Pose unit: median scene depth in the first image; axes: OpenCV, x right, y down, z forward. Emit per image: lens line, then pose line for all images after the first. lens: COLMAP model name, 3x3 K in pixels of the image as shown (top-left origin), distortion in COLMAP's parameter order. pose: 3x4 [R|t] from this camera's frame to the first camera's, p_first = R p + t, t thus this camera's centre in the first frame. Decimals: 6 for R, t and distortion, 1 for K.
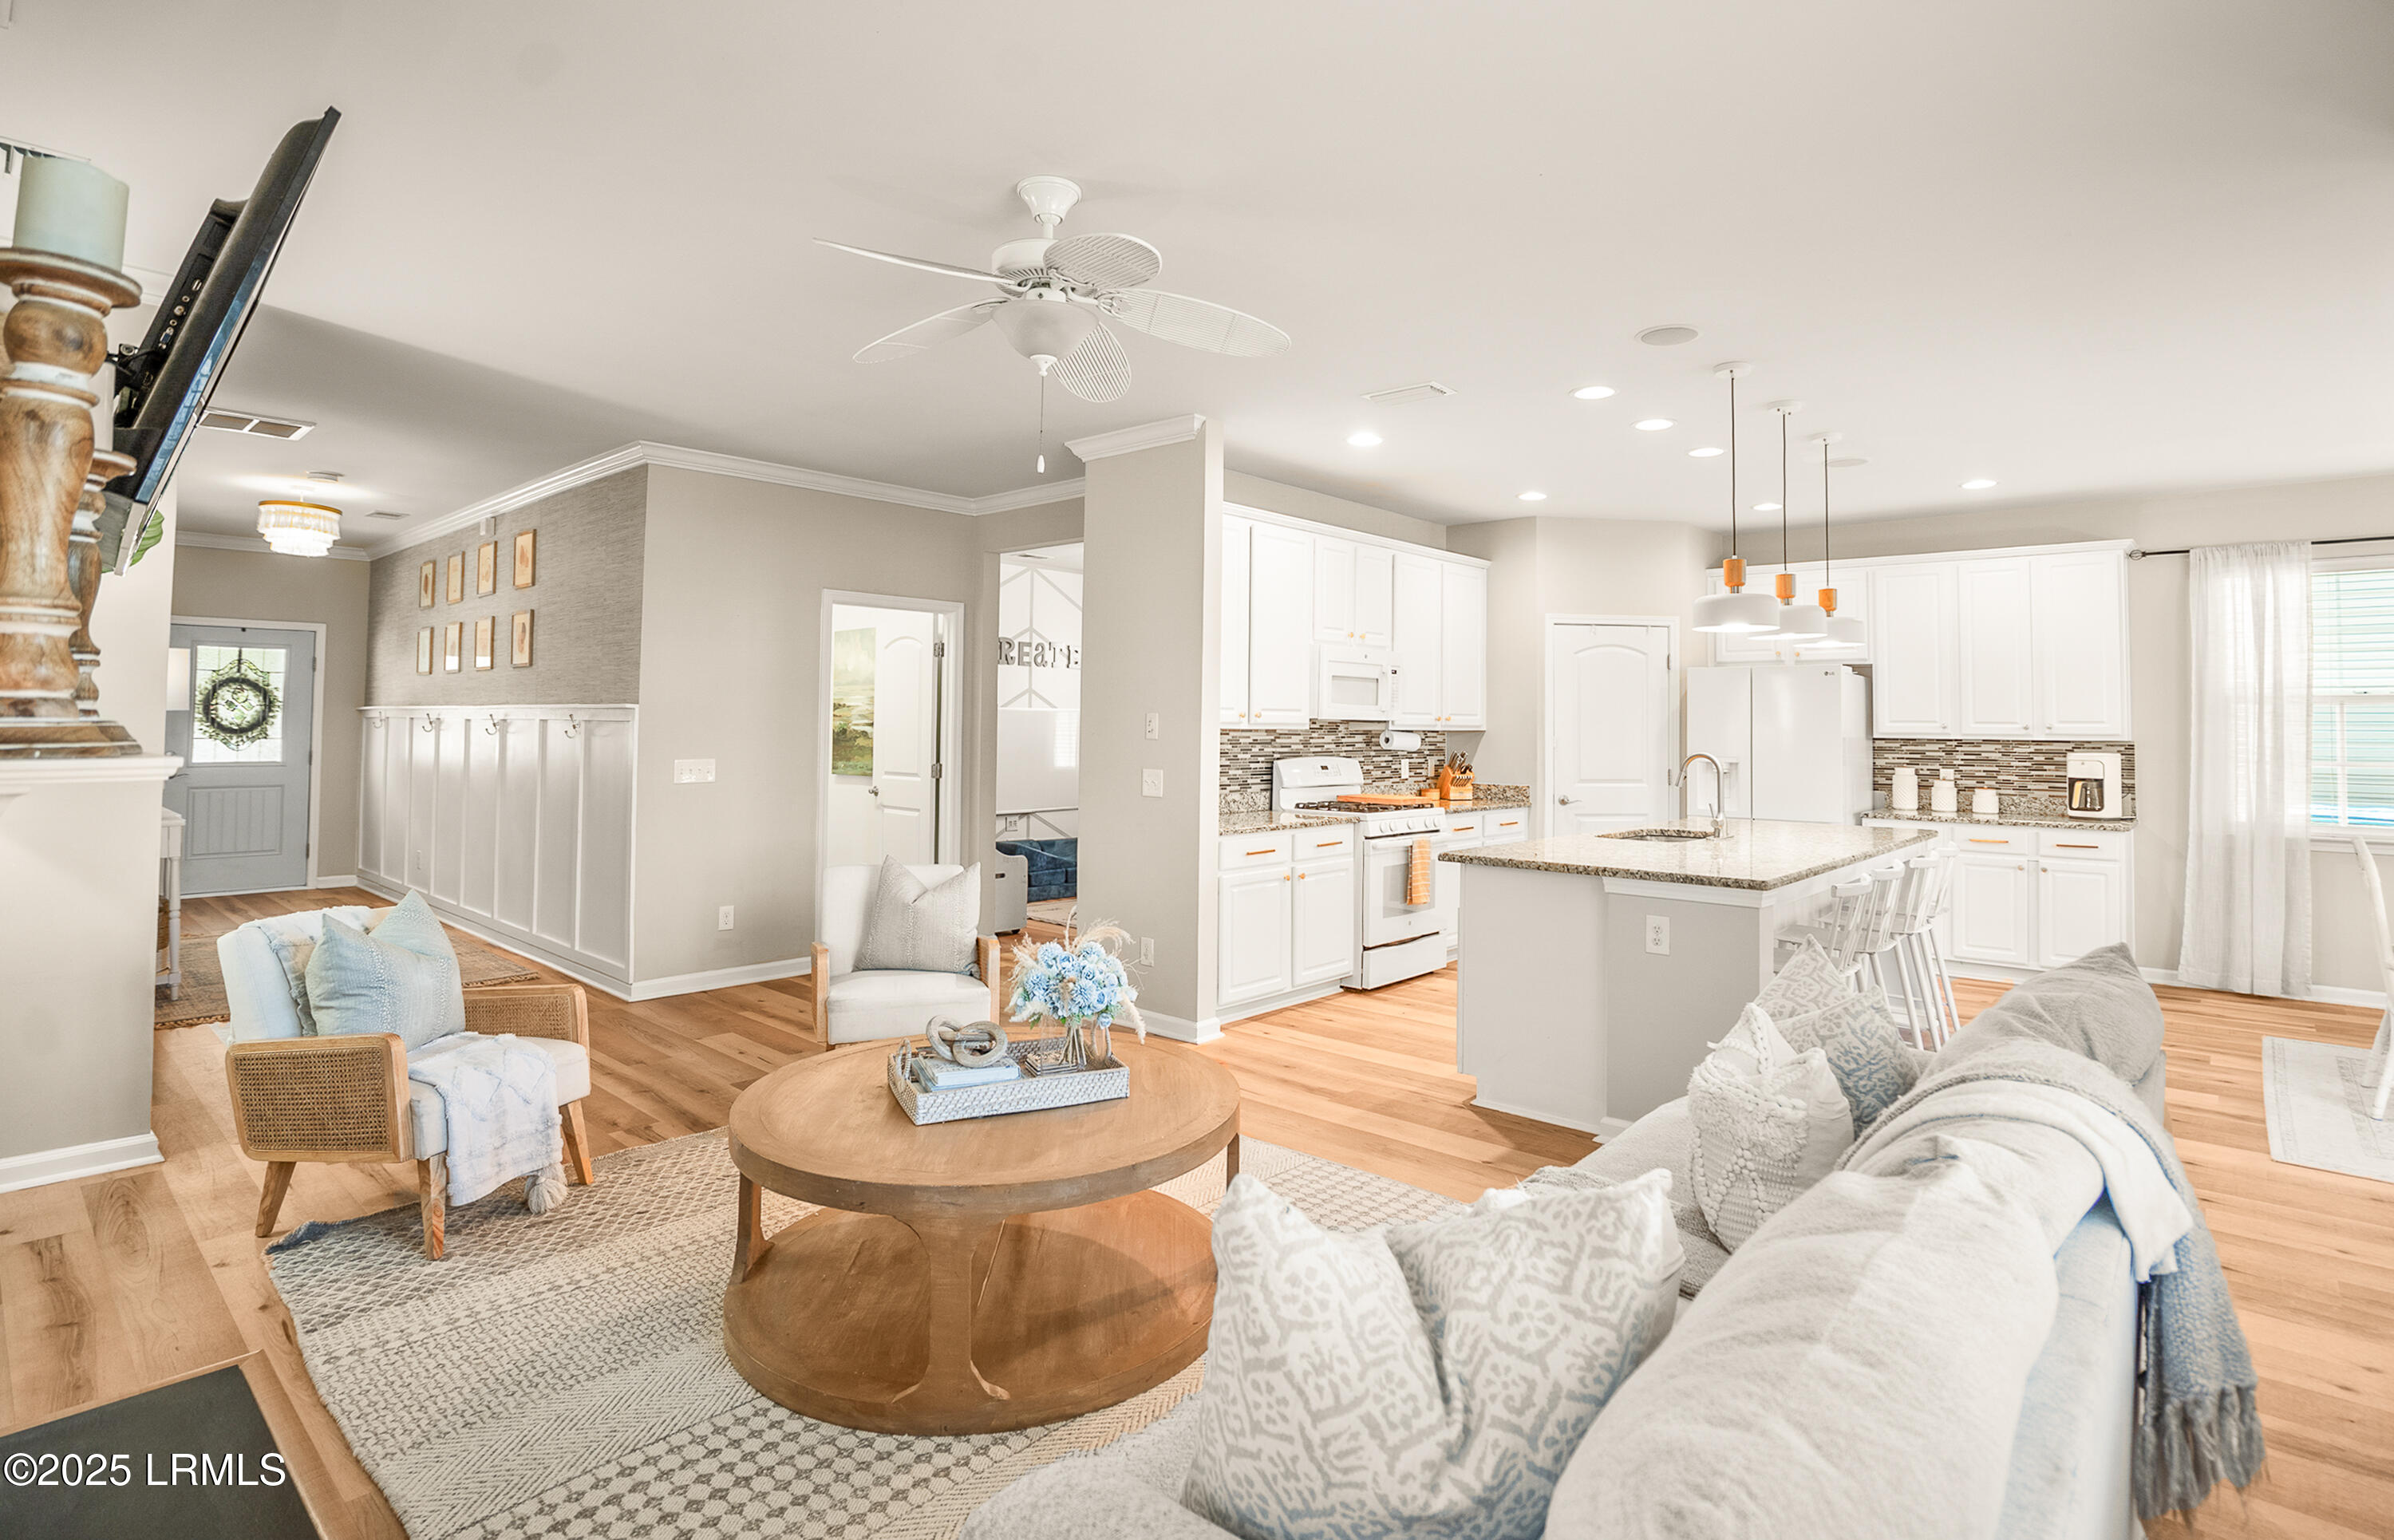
lens RADIAL K [[1176.5, 0, 1226.1], [0, 1176.5, 682.8], [0, 0, 1]] dist [-0.057183, 0.018212]
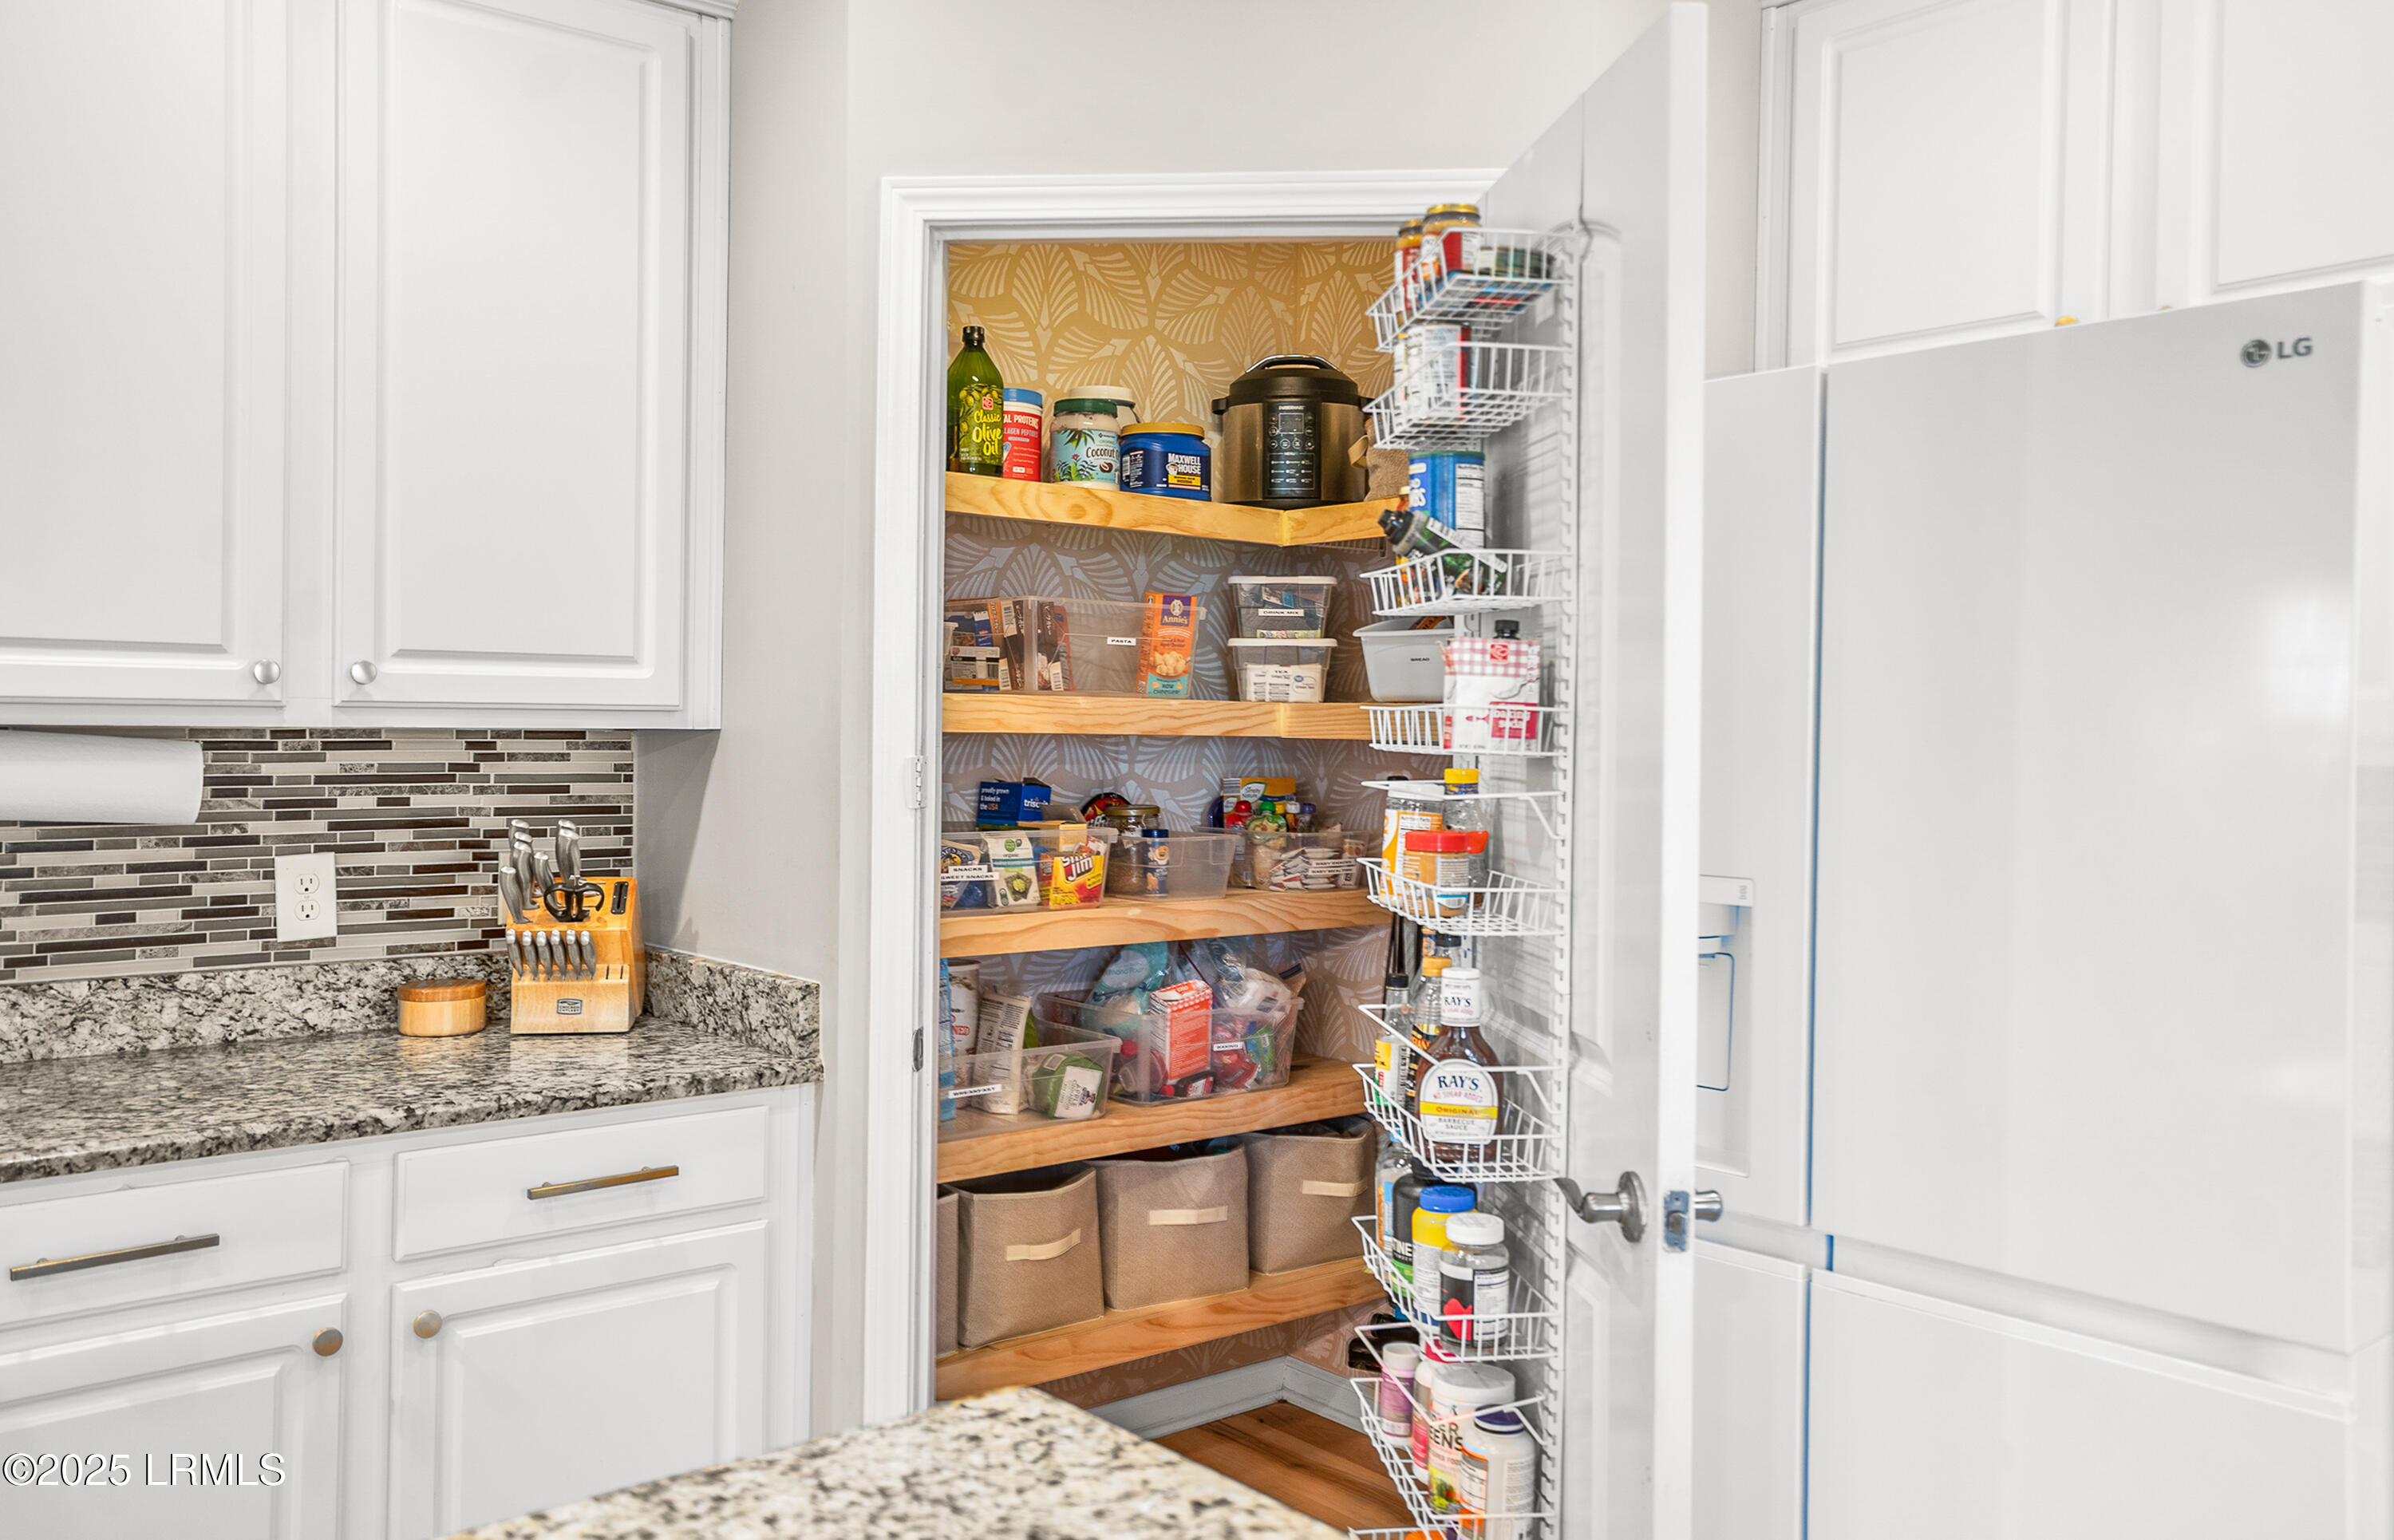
lens RADIAL K [[1900.3, 0, 1203.0], [0, 1900.3, 723.3], [0, 0, 1]] dist [0.024688, 0.012611]
pose [[0.988752, -0.000240, -0.149561, 0.443303], [0.005040, 0.999484, 0.031712, 0.033655], [0.149477, -0.032109, 0.988244, 0.773650]]
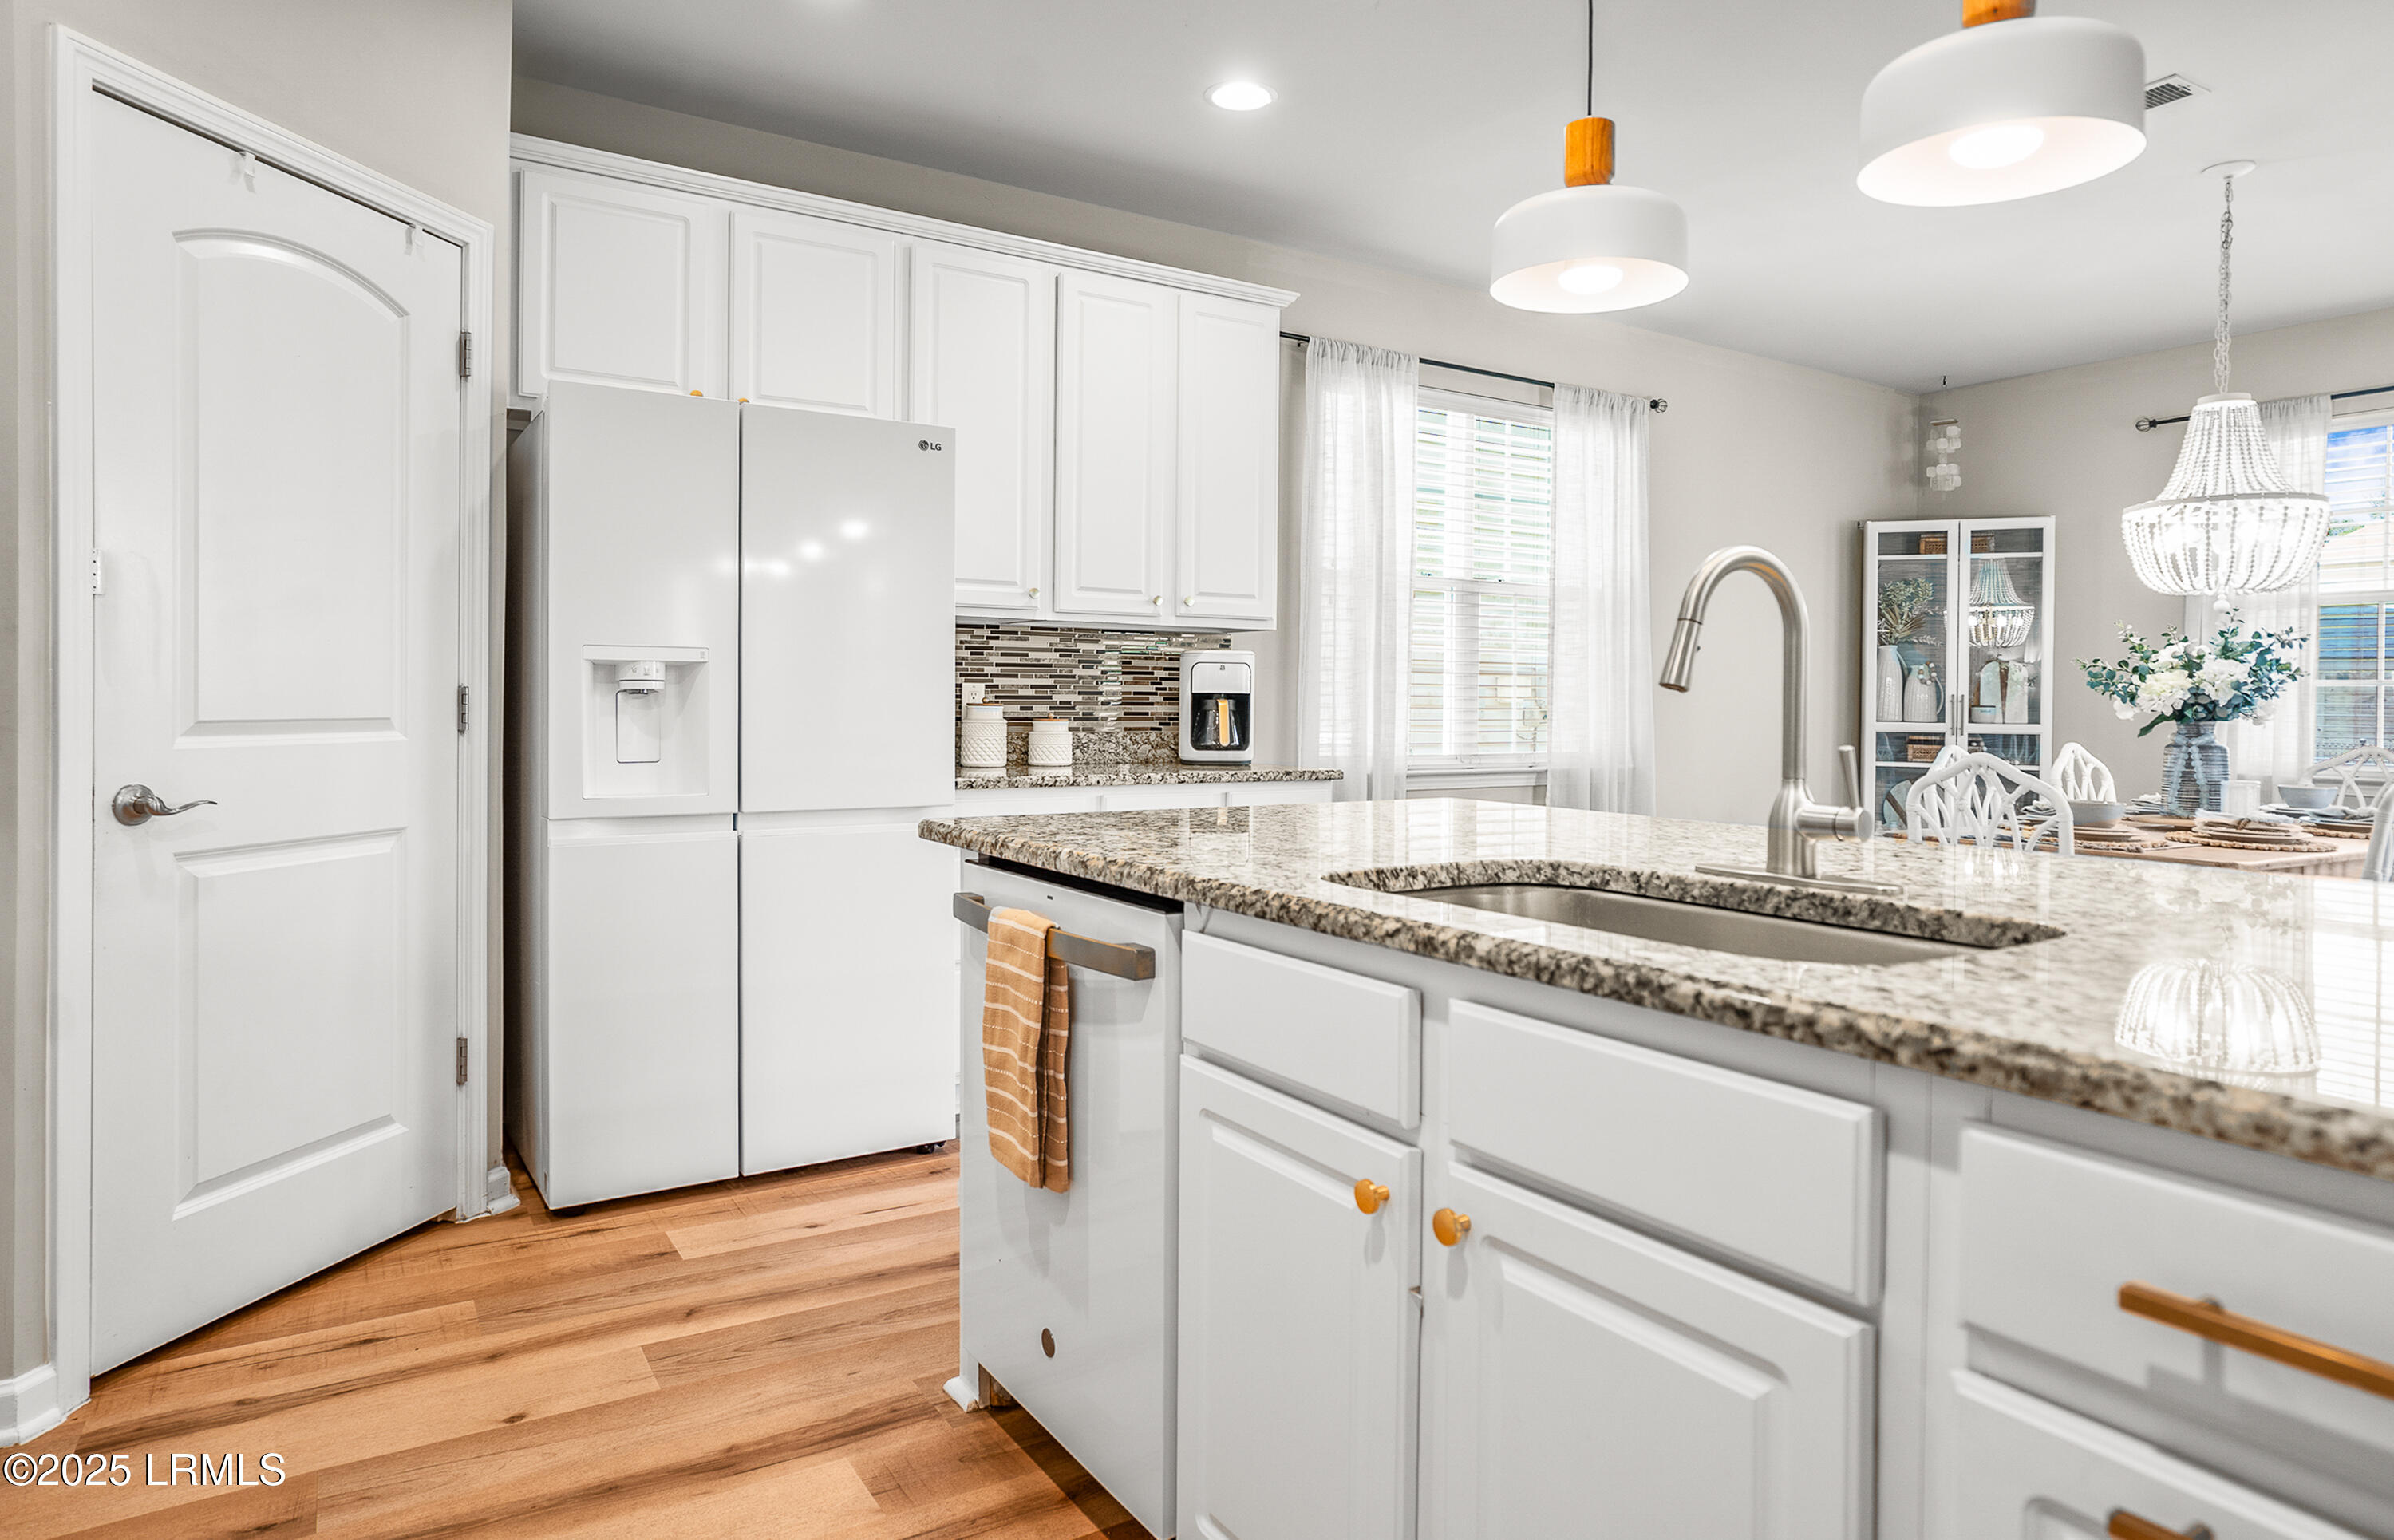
lens RADIAL K [[1394.6, 0, 1248.5], [0, 1394.6, 710.3], [0, 0, 1]] dist [-0.024737, 0.011215]
pose [[0.257477, -0.017176, 0.966132, 0.072253], [-0.045321, 0.998527, 0.029830, 0.069732], [-0.965221, -0.051466, 0.256319, 0.803683]]
